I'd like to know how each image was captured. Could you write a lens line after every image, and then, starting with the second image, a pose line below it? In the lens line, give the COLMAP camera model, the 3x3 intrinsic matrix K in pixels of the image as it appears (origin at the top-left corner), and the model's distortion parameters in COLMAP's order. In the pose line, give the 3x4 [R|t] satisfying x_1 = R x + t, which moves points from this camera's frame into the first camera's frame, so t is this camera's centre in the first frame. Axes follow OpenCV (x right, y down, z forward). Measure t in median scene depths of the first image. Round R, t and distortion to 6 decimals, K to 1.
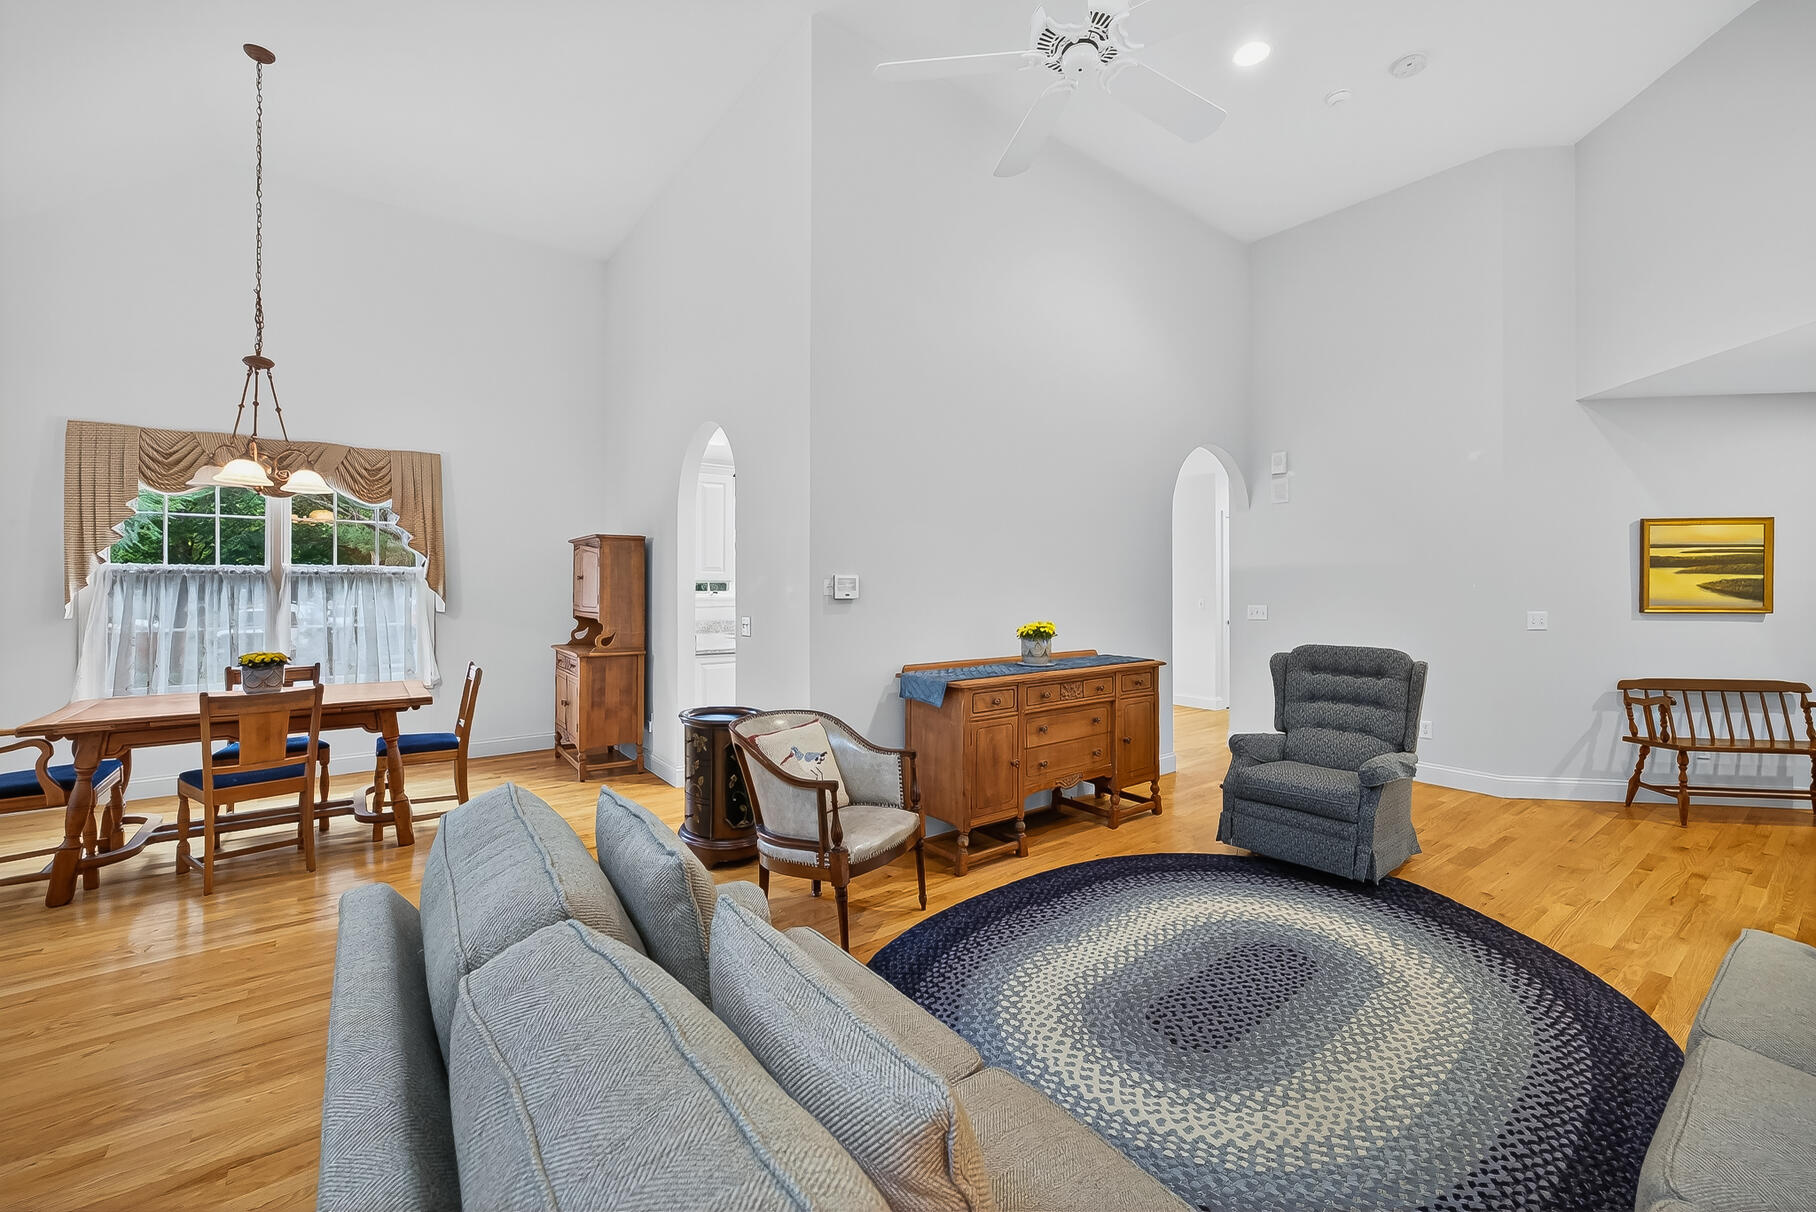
lens RADIAL K [[748.0, 0, 926.6], [0, 748.0, 578.7], [0, 0, 1]] dist [0.001784, 0.000750]
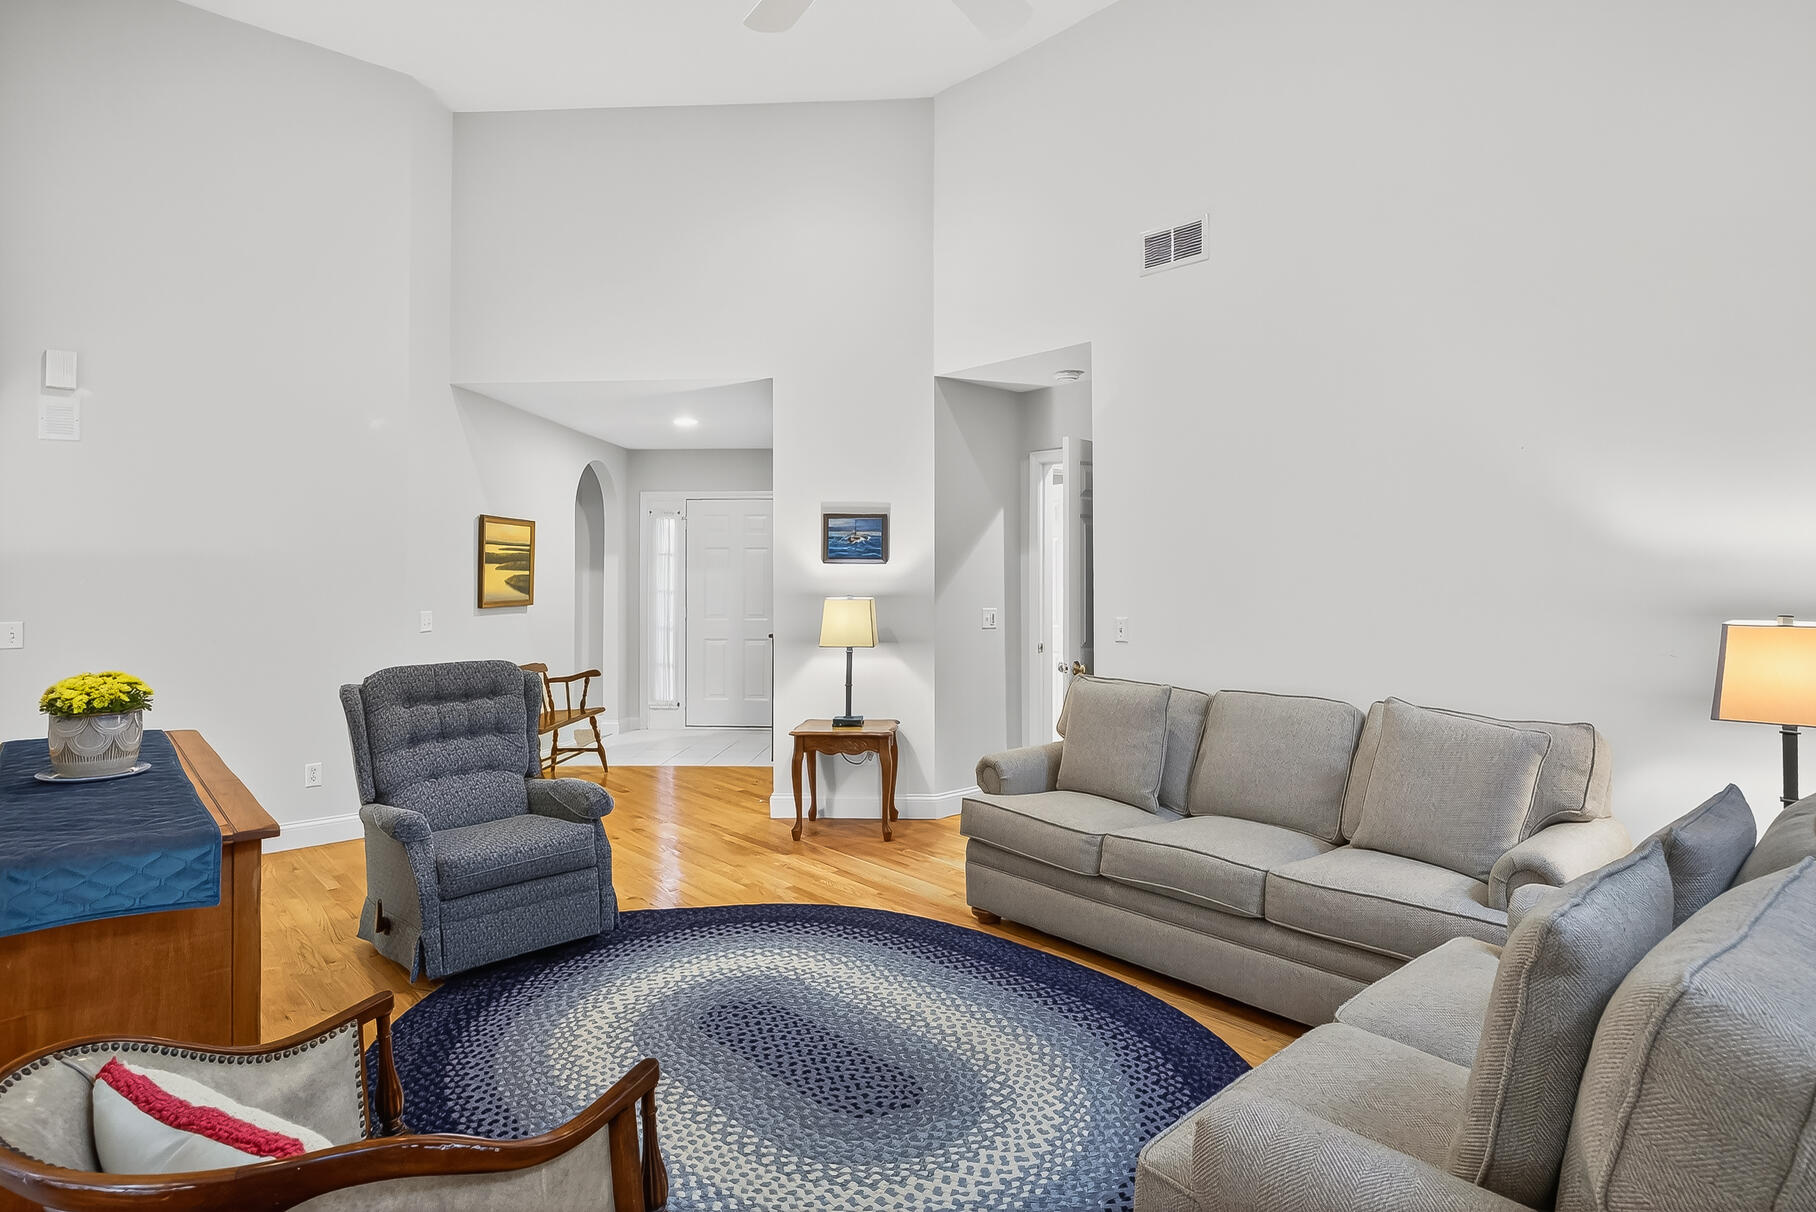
lens RADIAL K [[979.4, 0, 901.6], [0, 979.4, 561.6], [0, 0, 1]] dist [-0.002419, -0.000225]
pose [[-0.064938, 0.013650, 0.997796, -0.453947], [-0.002967, 0.999899, -0.013872, -0.000499], [-0.997885, -0.003861, -0.064891, 0.601549]]
